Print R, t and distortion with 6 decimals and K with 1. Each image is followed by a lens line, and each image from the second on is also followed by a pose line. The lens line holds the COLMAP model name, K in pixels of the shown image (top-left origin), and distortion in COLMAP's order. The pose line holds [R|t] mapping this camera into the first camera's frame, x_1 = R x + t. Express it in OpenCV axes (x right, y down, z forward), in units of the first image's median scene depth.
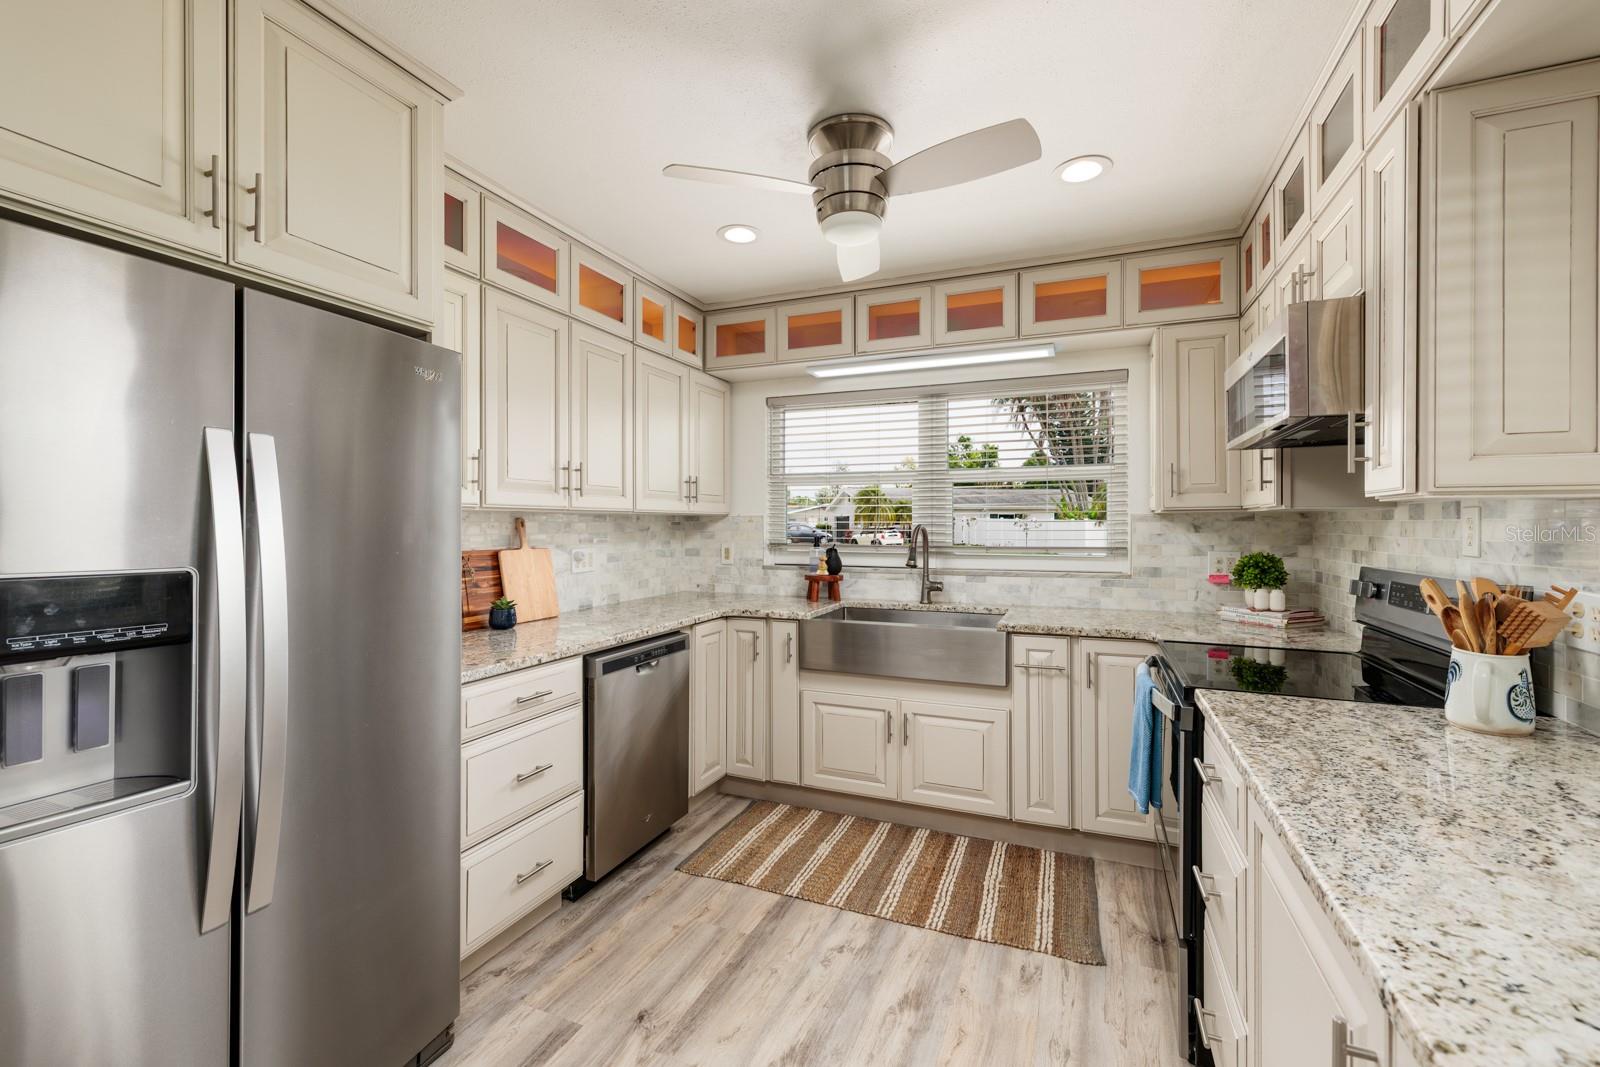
lens RADIAL K [[682.4, 0, 799.7], [0, 682.4, 528.0], [0, 0, 1]] dist [0.001487, -0.000092]
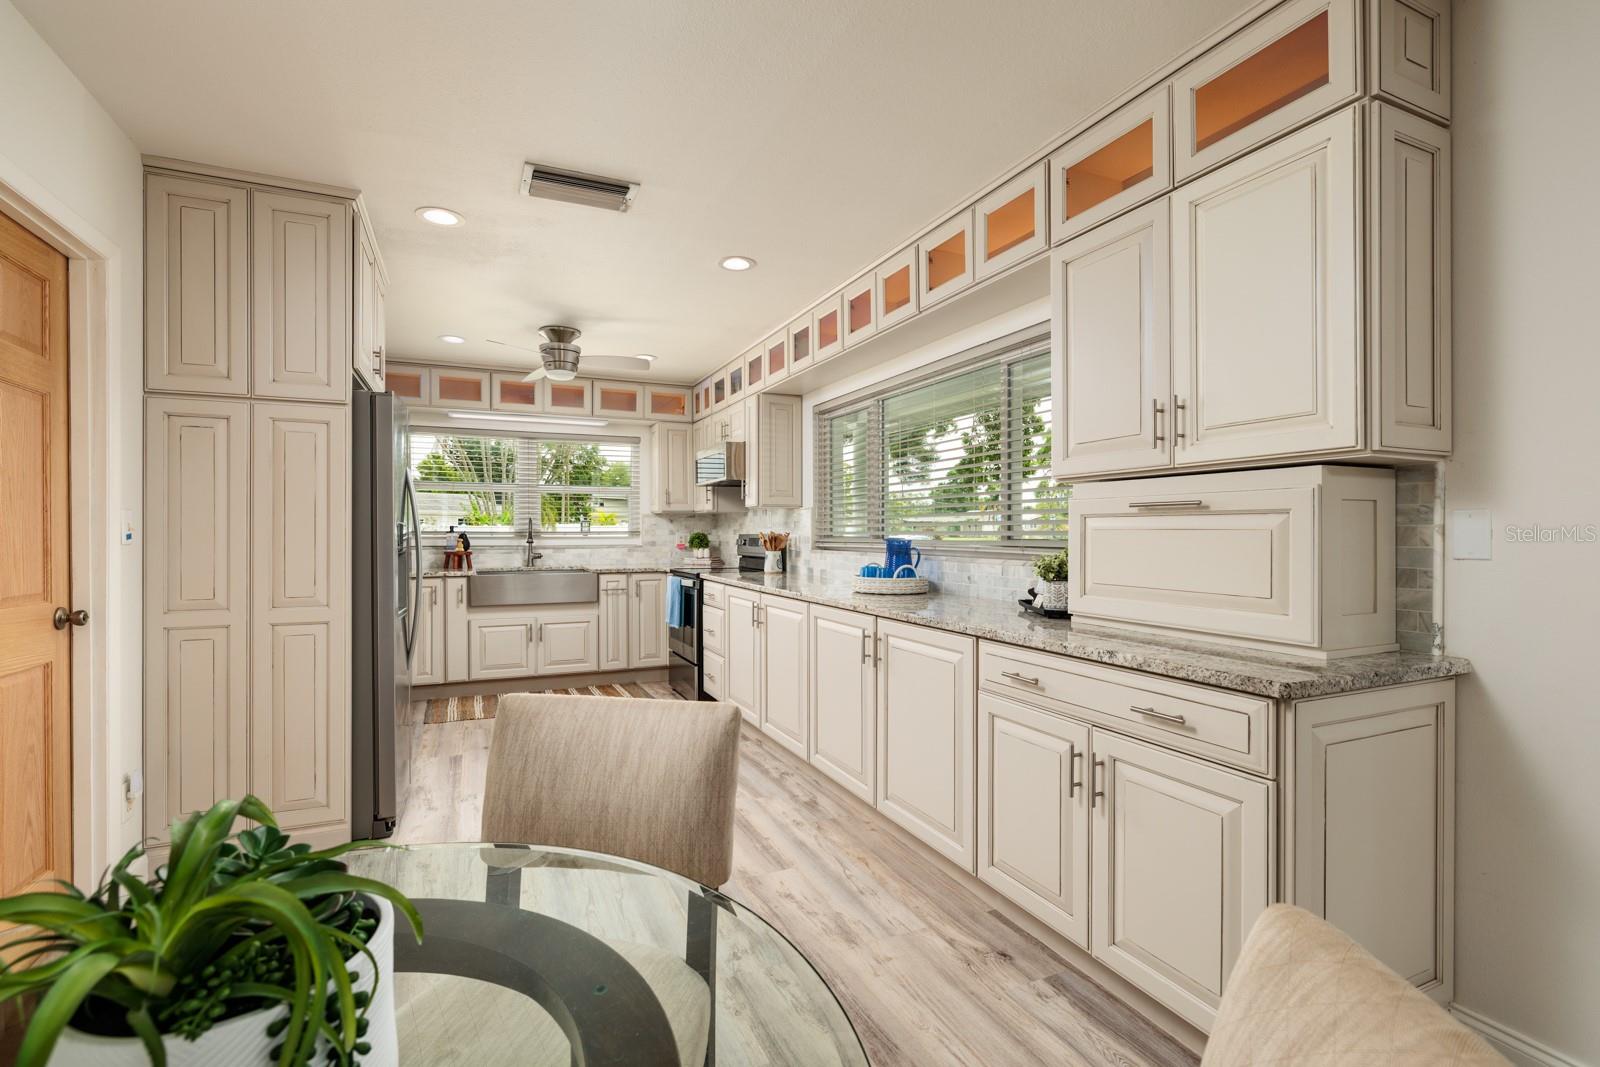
lens RADIAL K [[724.4, 0, 800.0], [0, 724.4, 533.5], [0, 0, 1]] dist [0.000294, -0.000065]
pose [[0.684487, -0.002638, 0.729021, -0.788799], [0.003951, 0.999992, -0.000090, 0.042828], [-0.729015, 0.002942, 0.684492, -0.809956]]
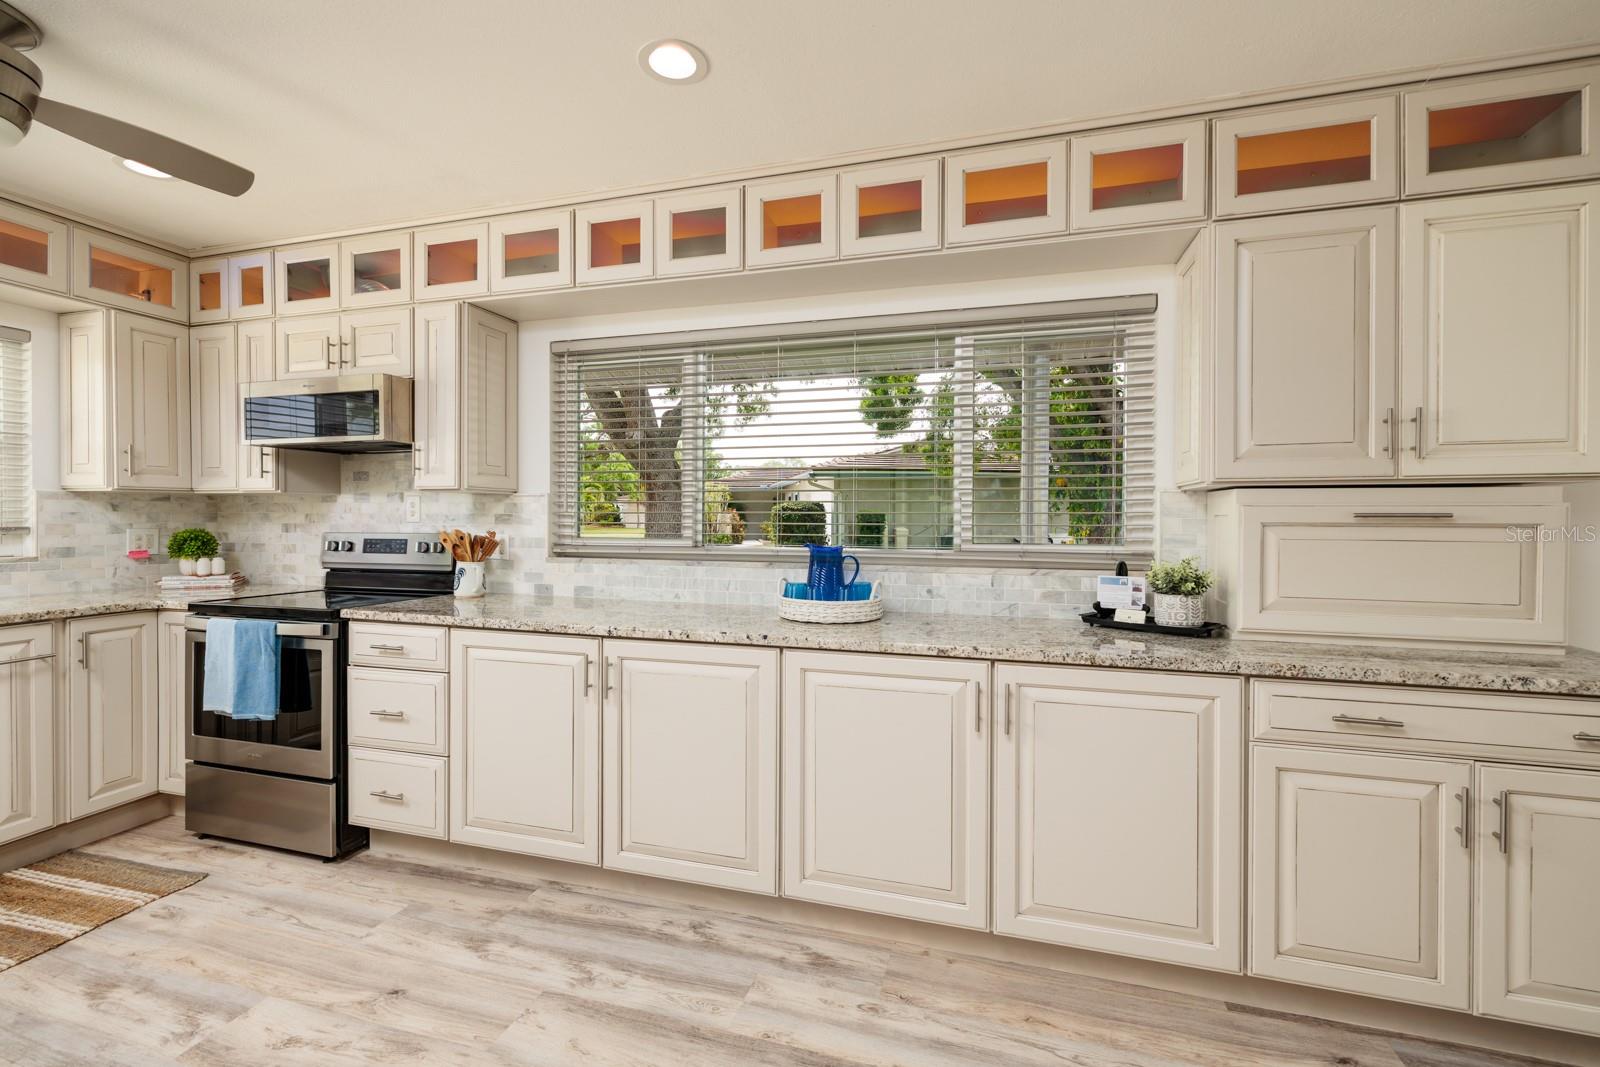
lens RADIAL K [[674.4, 0, 804.2], [0, 674.4, 523.3], [0, 0, 1]] dist [0.002099, 0.000217]
pose [[-0.109389, -0.008739, 0.993961, -0.614666], [-0.000554, 0.999962, 0.008731, 0.017207], [-0.993999, 0.000404, -0.109390, 0.080438]]
